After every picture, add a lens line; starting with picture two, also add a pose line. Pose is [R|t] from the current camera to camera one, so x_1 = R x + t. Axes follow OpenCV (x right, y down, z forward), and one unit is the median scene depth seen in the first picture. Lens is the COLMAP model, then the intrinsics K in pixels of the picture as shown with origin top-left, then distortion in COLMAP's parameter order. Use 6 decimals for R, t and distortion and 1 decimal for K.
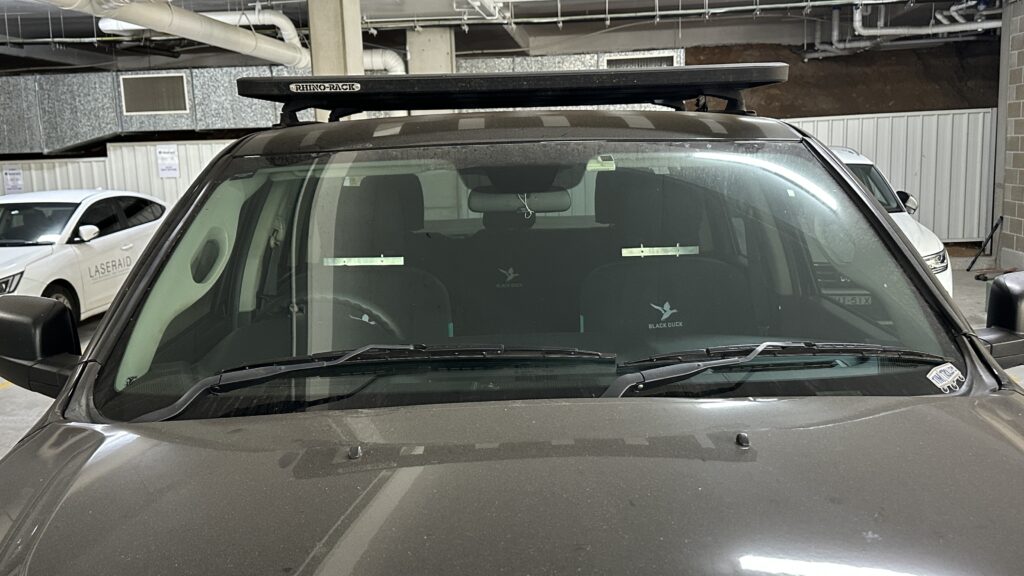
lens RADIAL K [[972.7, 0, 512.0], [0, 972.7, 288.0], [0, 0, 1]] dist [0.153156, -0.263262]
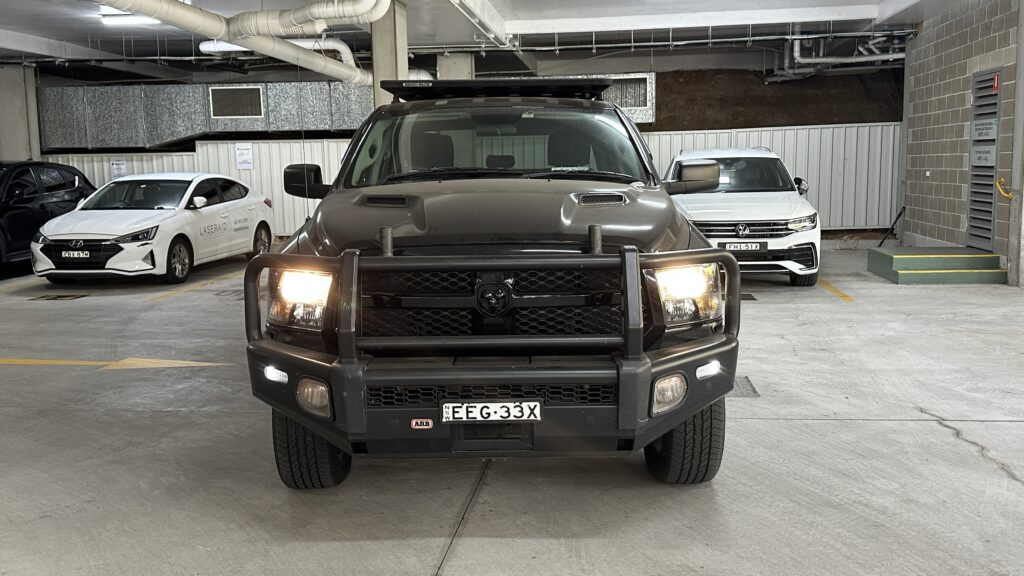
lens RADIAL K [[978.1, 0, 512.0], [0, 978.1, 288.0], [0, 0, 1]] dist [0.192761, -0.299024]
pose [[0.999661, 0.018149, -0.018668, 0.018969], [-0.018563, 0.999580, -0.022270, 0.066020], [0.018256, 0.022609, 0.999578, -0.269738]]
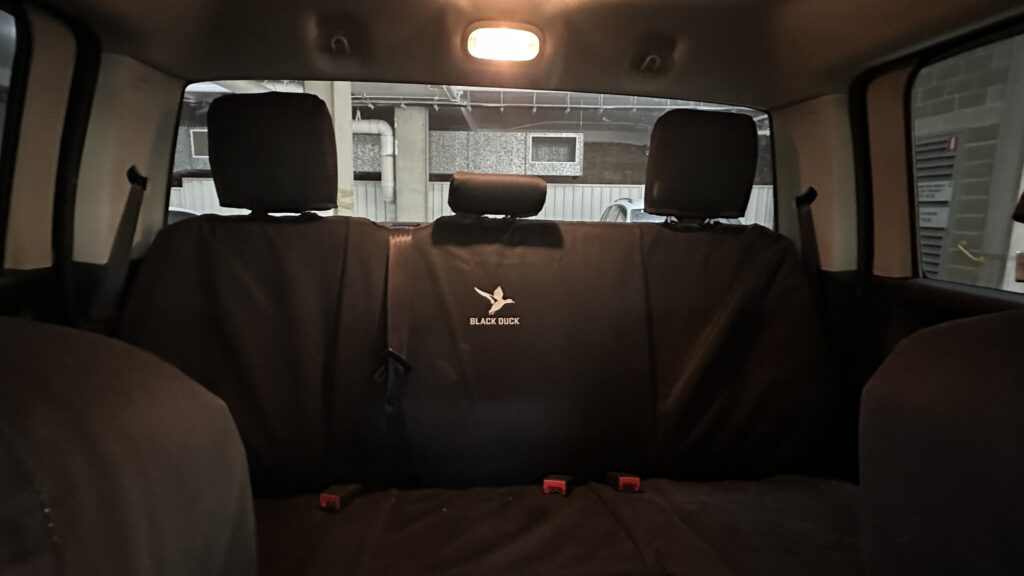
lens RADIAL K [[510.8, 0, 512.0], [0, 510.8, 288.0], [0, 0, 1]] dist [-0.000509, -0.000375]
pose [[0.993614, 0.034903, 0.107298, -0.007775], [-0.035644, 0.999352, 0.005001, -0.007209], [-0.107054, -0.008794, 0.994214, 0.232859]]
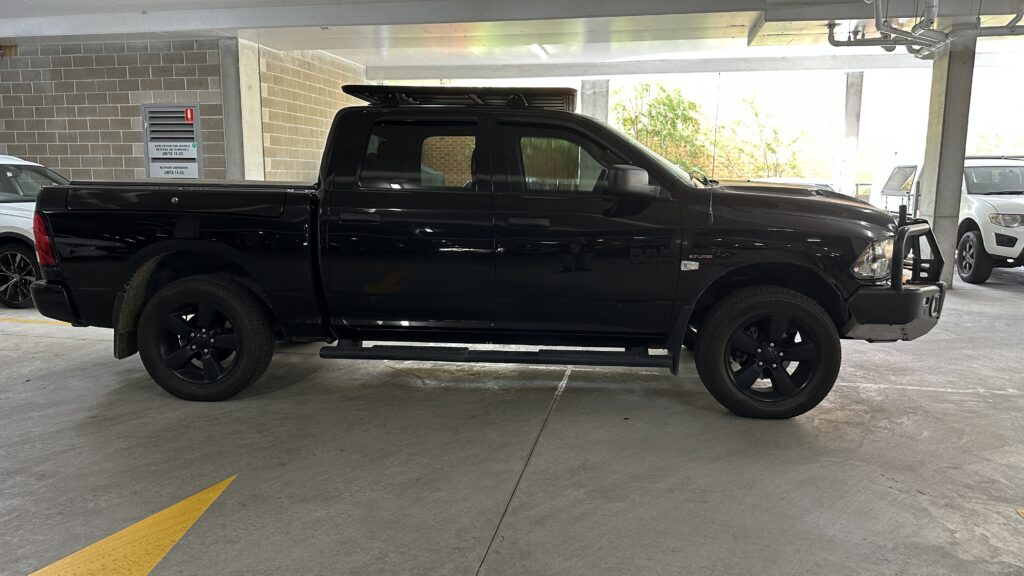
lens RADIAL K [[738.3, 0, 512.0], [0, 738.3, 288.0], [0, 0, 1]] dist [0.006114, -0.003751]
pose [[0.060526, -0.114609, 0.991565, -0.450861], [0.137300, 0.984900, 0.105458, 0.014715], [-0.988679, 0.129759, 0.075348, 0.230619]]
